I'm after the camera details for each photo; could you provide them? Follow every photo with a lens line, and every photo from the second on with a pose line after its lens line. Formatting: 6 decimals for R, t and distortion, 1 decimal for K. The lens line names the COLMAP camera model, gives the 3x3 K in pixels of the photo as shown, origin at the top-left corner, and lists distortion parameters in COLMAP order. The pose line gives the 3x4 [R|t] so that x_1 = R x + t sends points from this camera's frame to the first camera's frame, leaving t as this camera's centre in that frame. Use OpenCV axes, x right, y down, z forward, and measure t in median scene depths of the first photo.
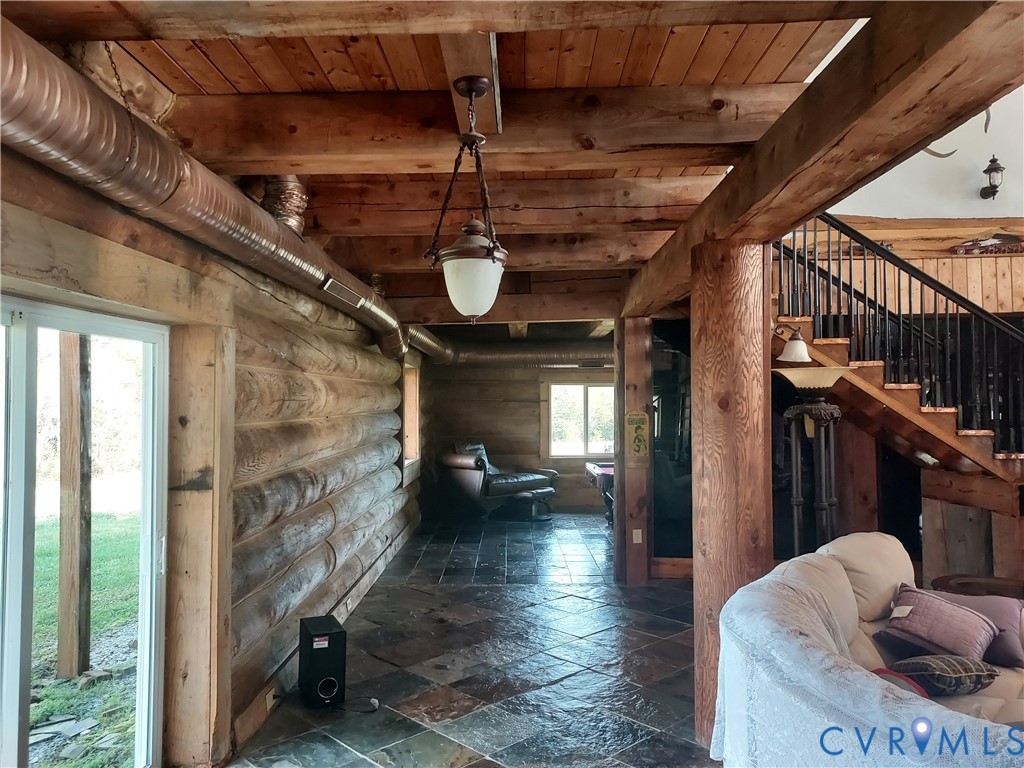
lens RADIAL K [[723.2, 0, 507.2], [0, 723.2, 385.1], [0, 0, 1]] dist [0.013095, 0.003859]
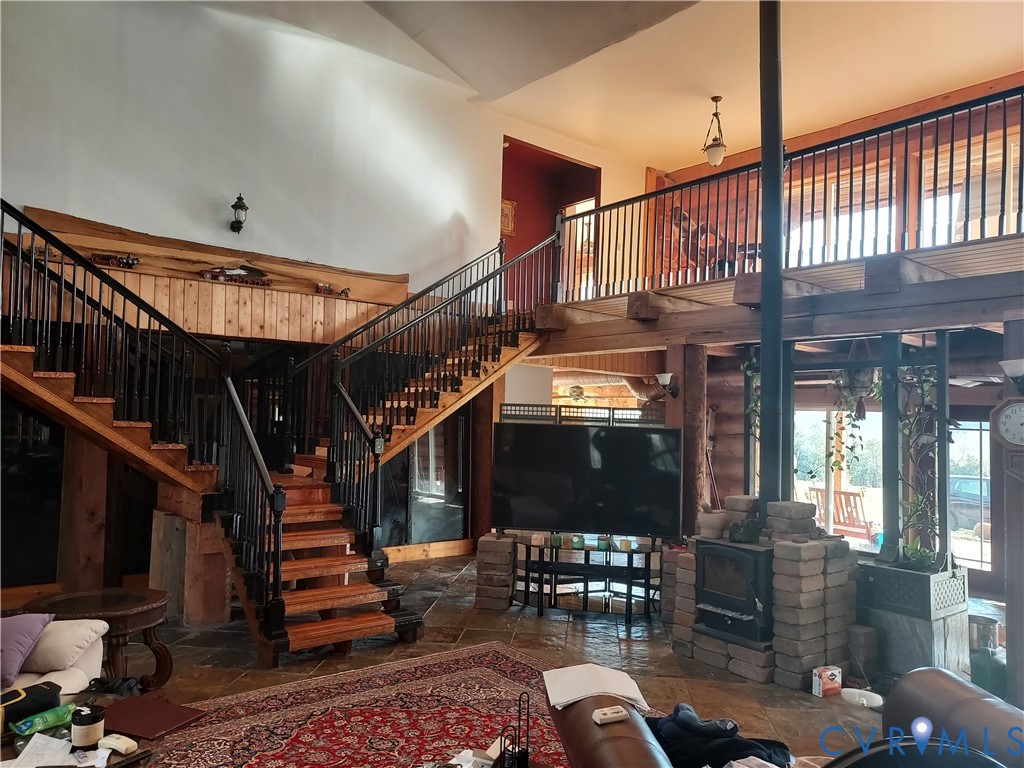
lens RADIAL K [[723.2, 0, 510.0], [0, 723.2, 386.4], [0, 0, 1]] dist [0.013095, 0.003859]
pose [[0.760575, 0.053178, 0.647069, 0.282414], [-0.044673, 0.998564, -0.029555, -0.010595], [-0.647711, -0.006428, 0.761859, -0.099257]]
